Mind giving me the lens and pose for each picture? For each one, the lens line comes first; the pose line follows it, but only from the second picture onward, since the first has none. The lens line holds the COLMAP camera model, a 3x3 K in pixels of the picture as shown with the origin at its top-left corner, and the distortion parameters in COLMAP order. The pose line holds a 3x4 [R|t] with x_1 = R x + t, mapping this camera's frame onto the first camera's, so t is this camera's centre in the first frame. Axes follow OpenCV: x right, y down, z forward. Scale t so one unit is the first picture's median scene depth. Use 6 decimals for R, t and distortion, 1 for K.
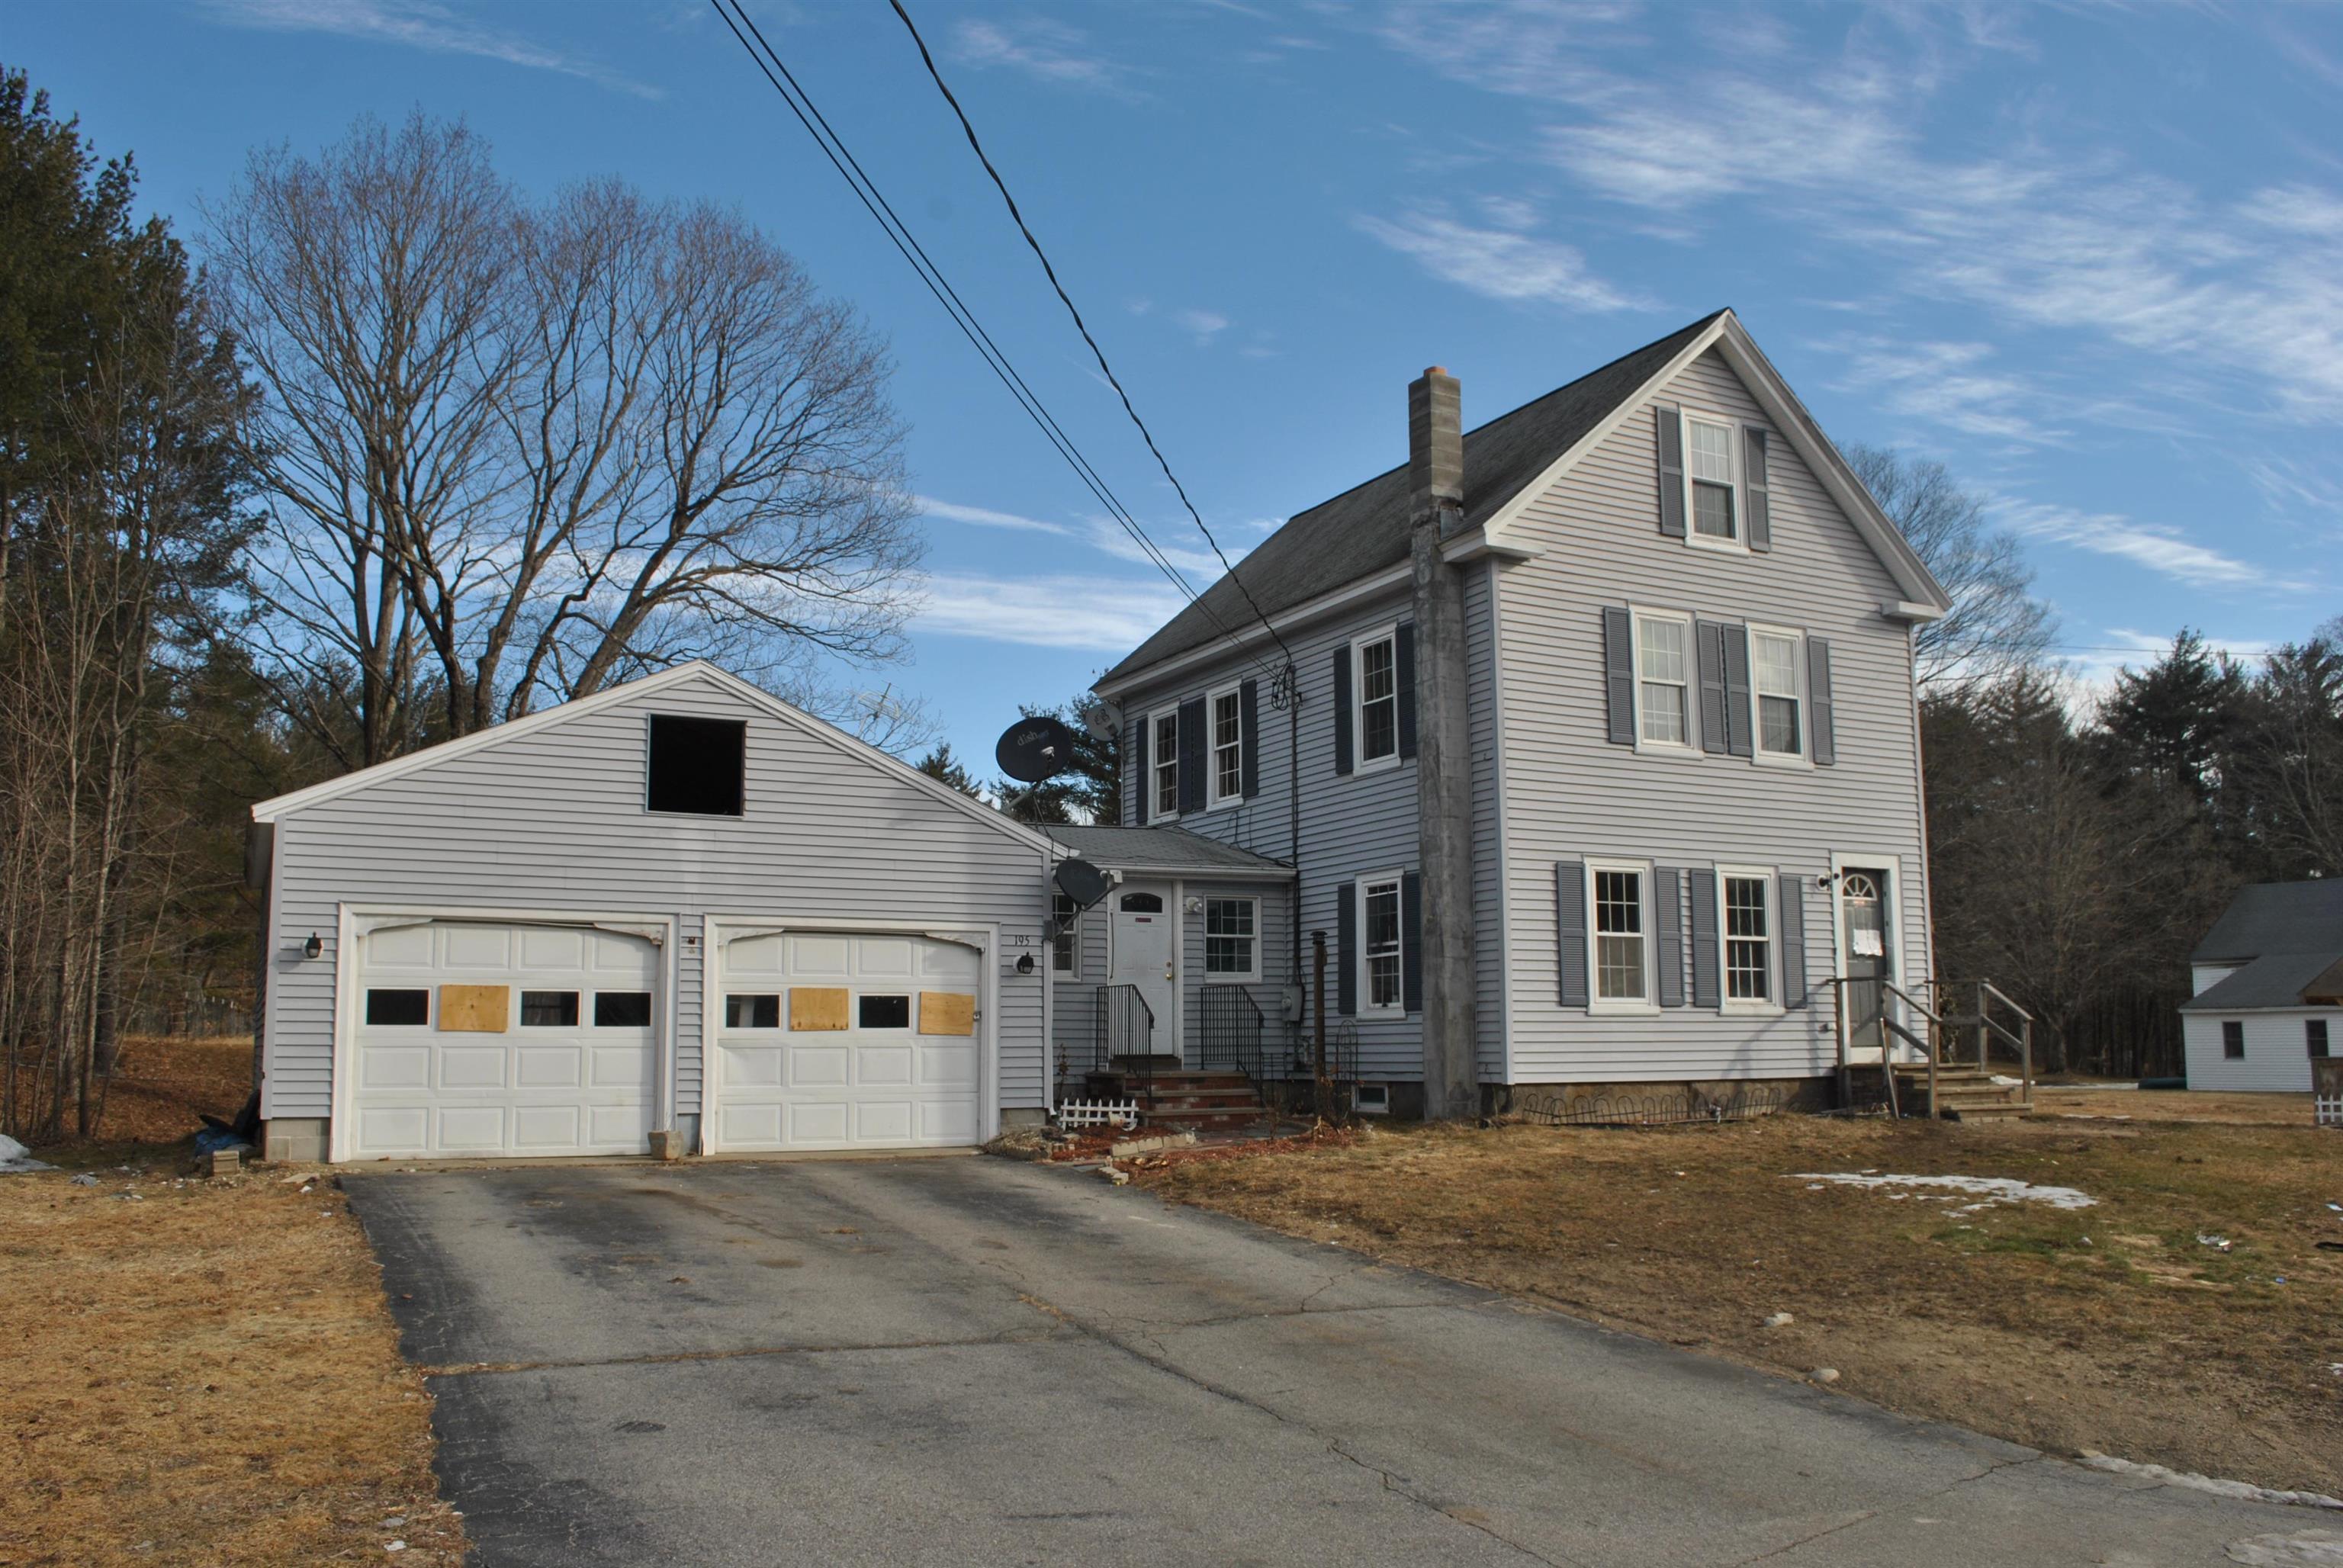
lens RADIAL K [[1852.0, 0, 1171.5], [0, 1852.0, 784.0], [0, 0, 1]] dist [-0.079791, 0.004636]
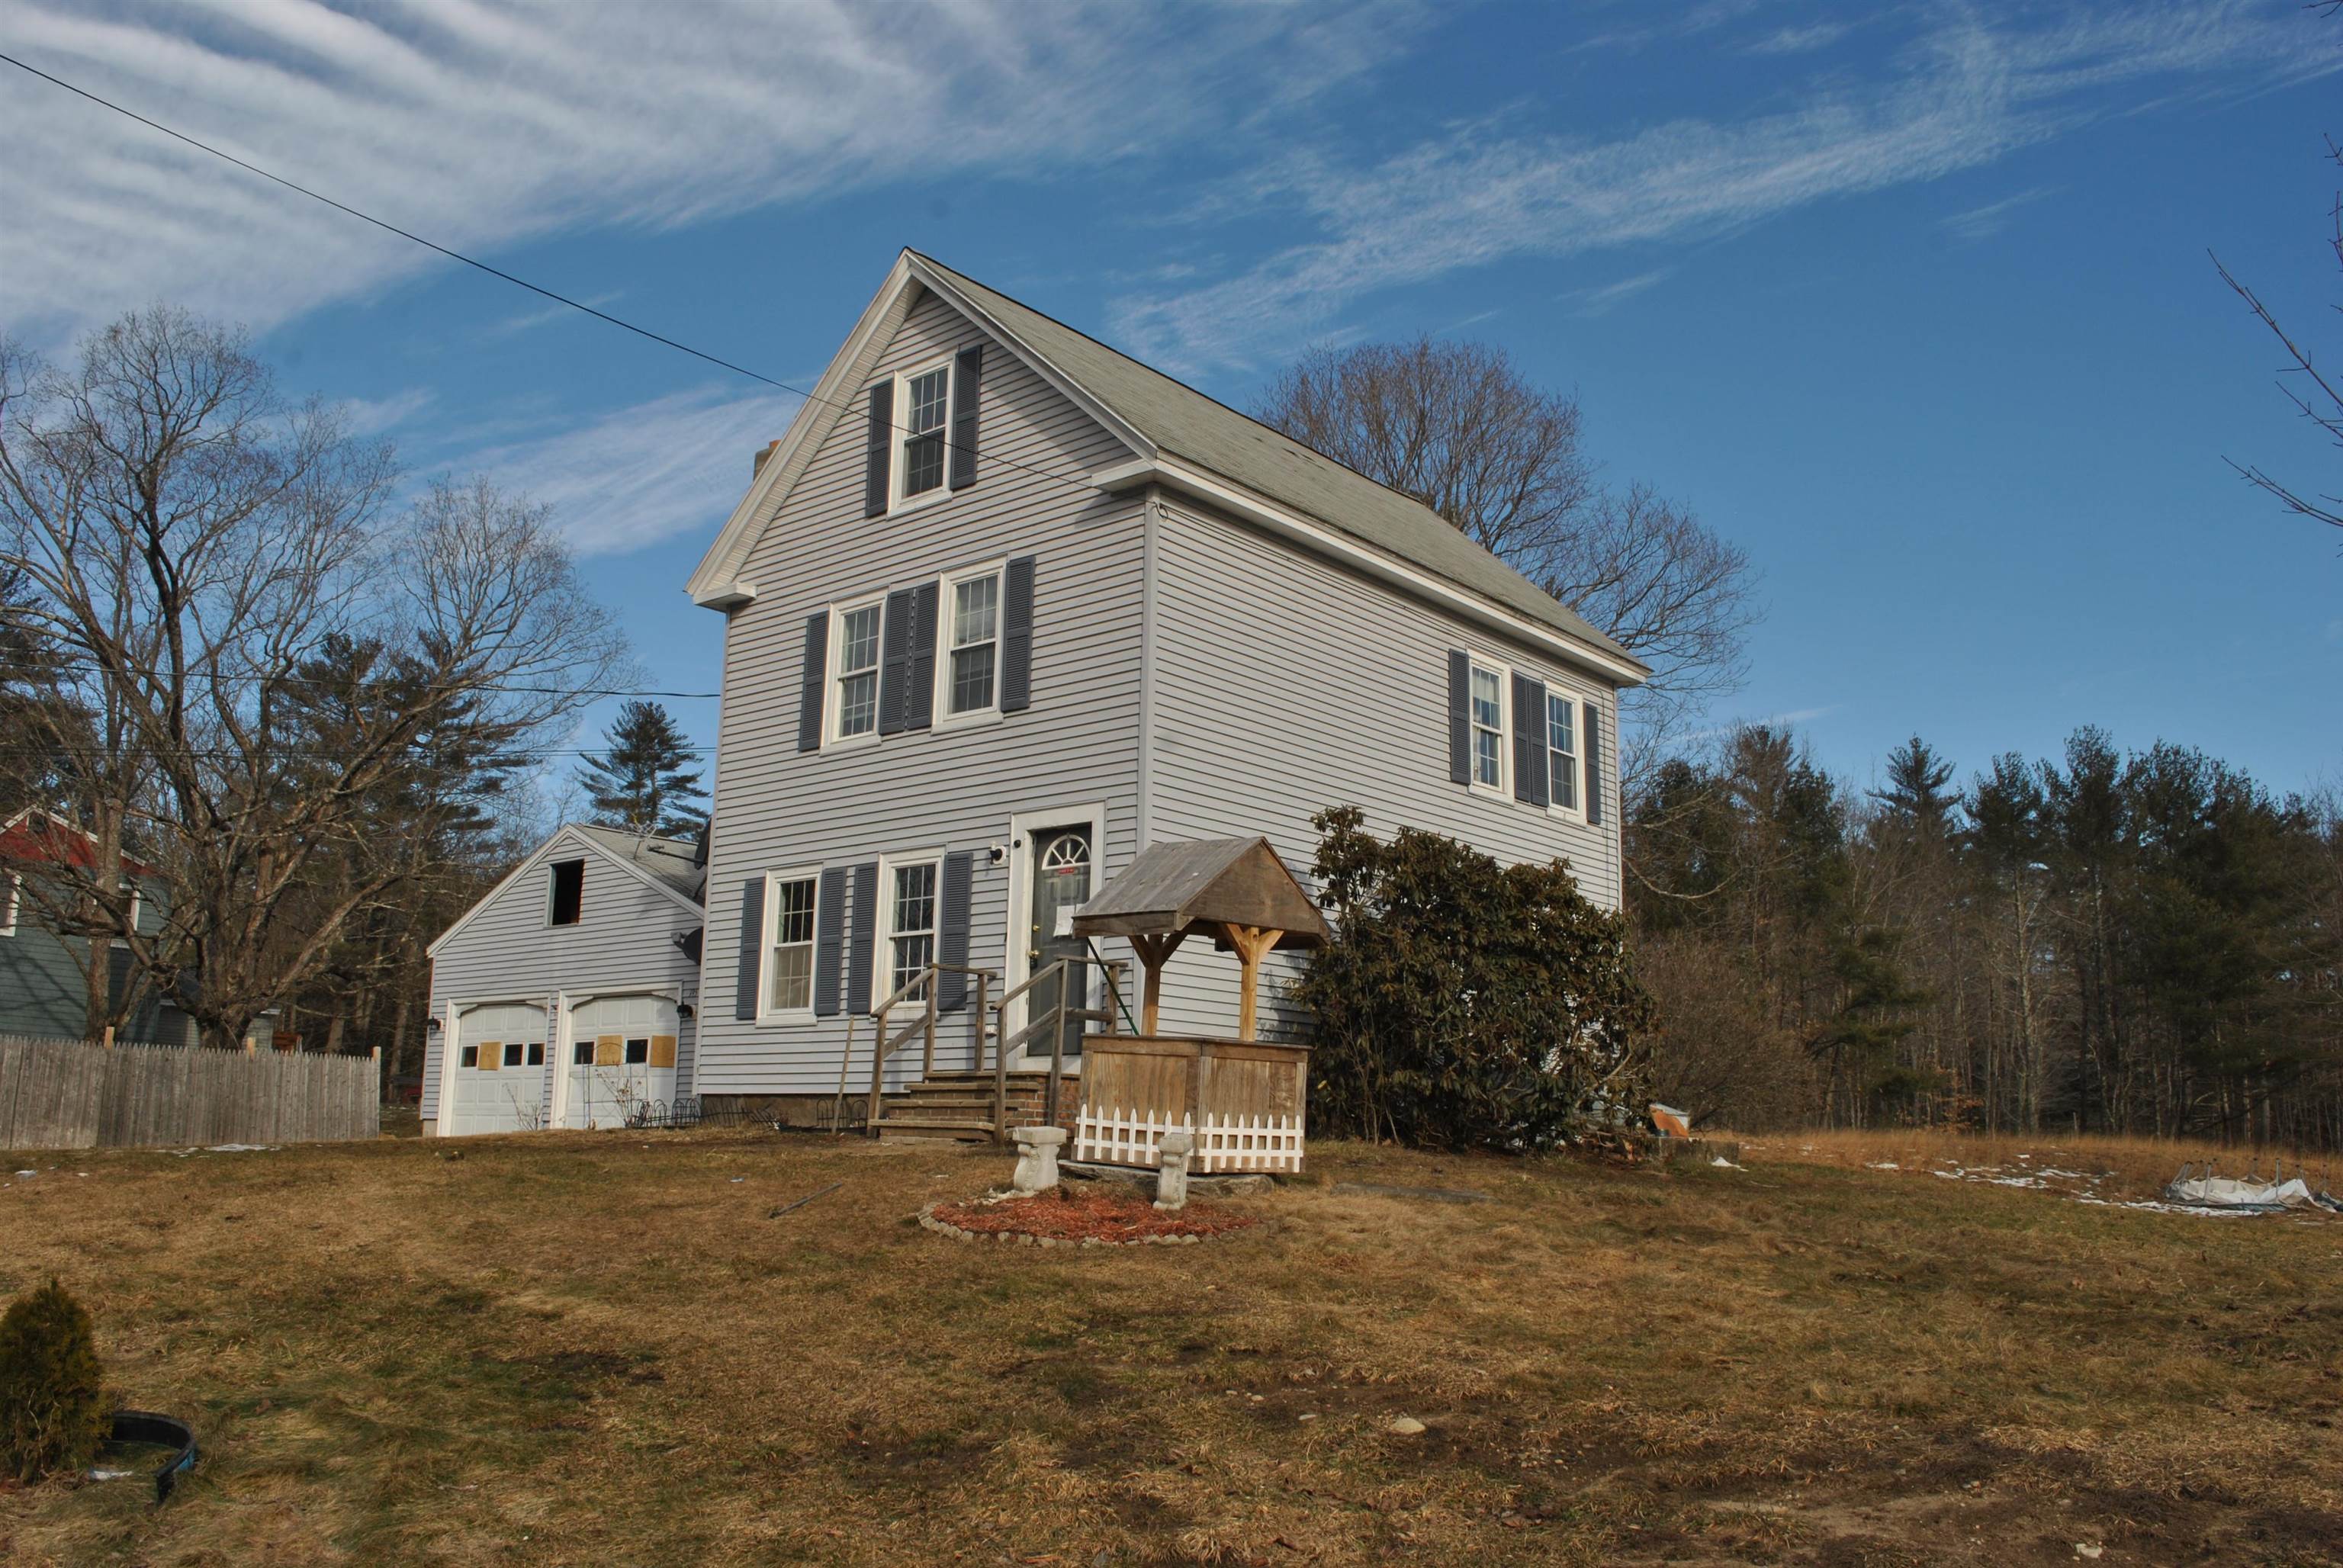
lens RADIAL K [[1852.0, 0, 1171.5], [0, 1852.0, 784.0], [0, 0, 1]] dist [-0.079791, 0.004636]
pose [[0.373361, -0.174952, -0.911040, 1.215248], [0.108948, 0.983529, -0.144224, 0.159824], [0.921266, -0.045408, 0.386272, 0.802072]]
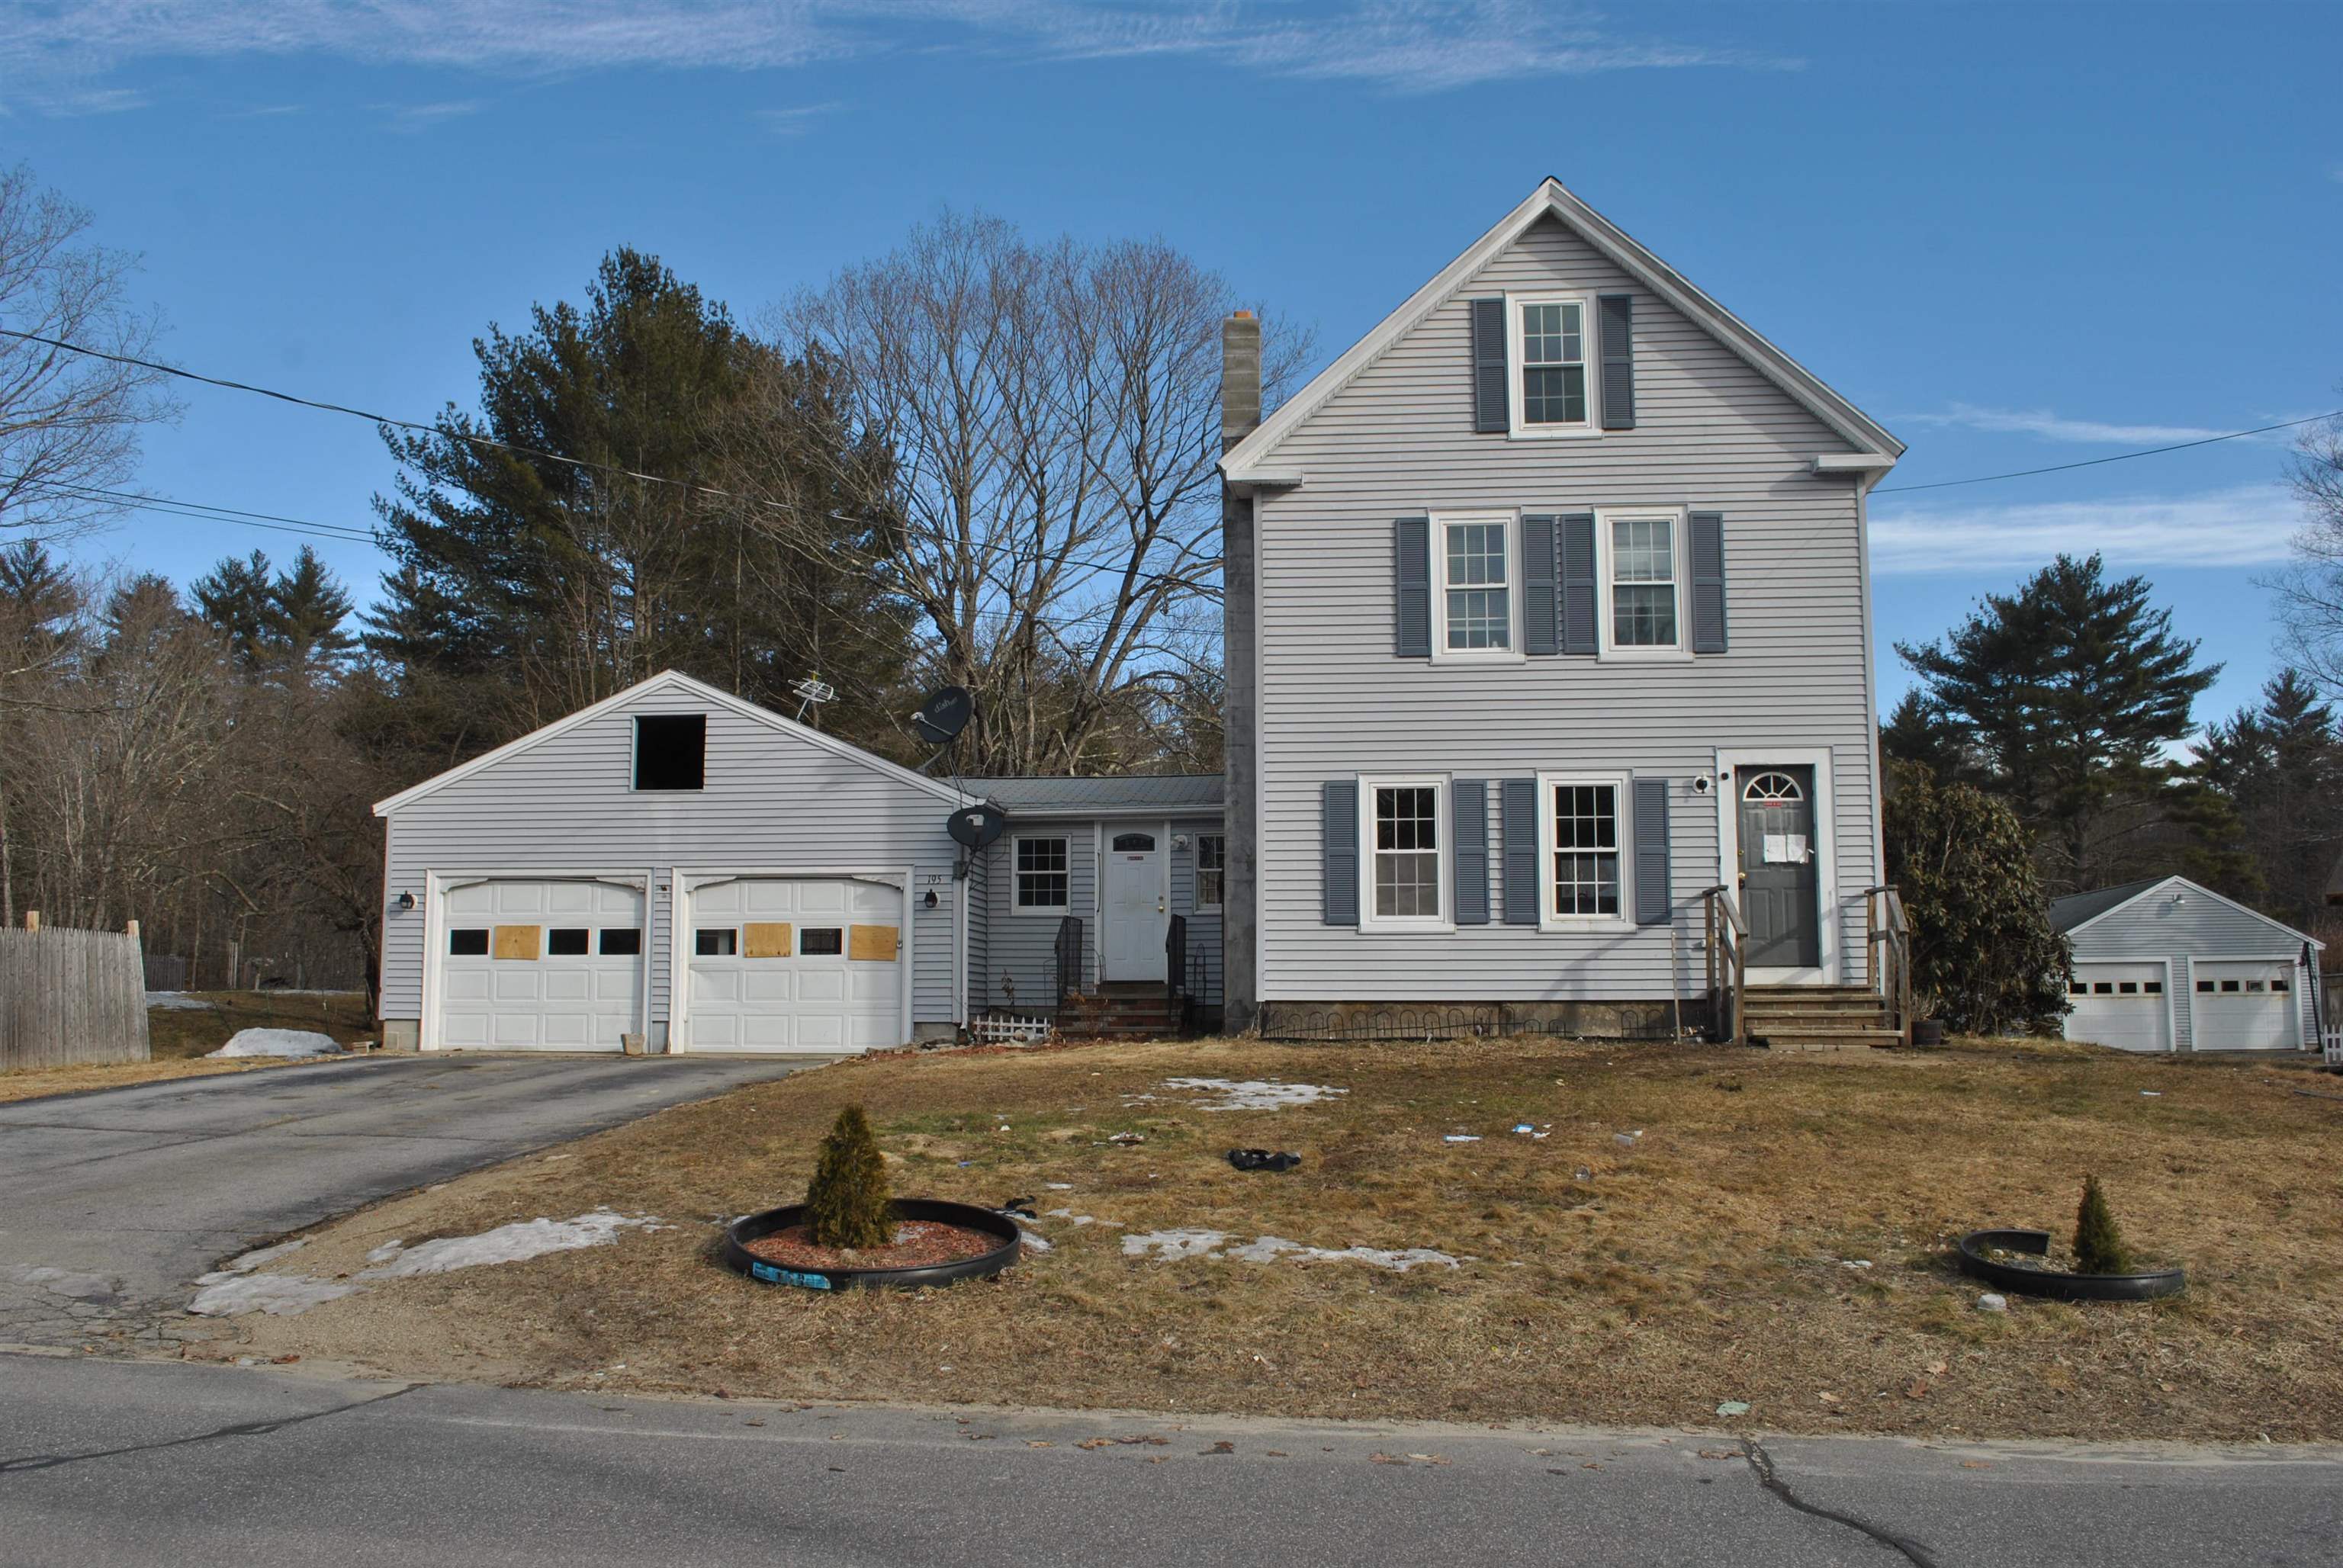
lens RADIAL K [[1852.0, 0, 1171.5], [0, 1852.0, 784.0], [0, 0, 1]] dist [-0.079791, 0.004636]
pose [[0.829640, -0.065663, -0.554423, 0.680769], [0.074921, 0.997172, -0.005988, 0.041984], [0.553249, -0.036570, 0.832213, 0.111511]]
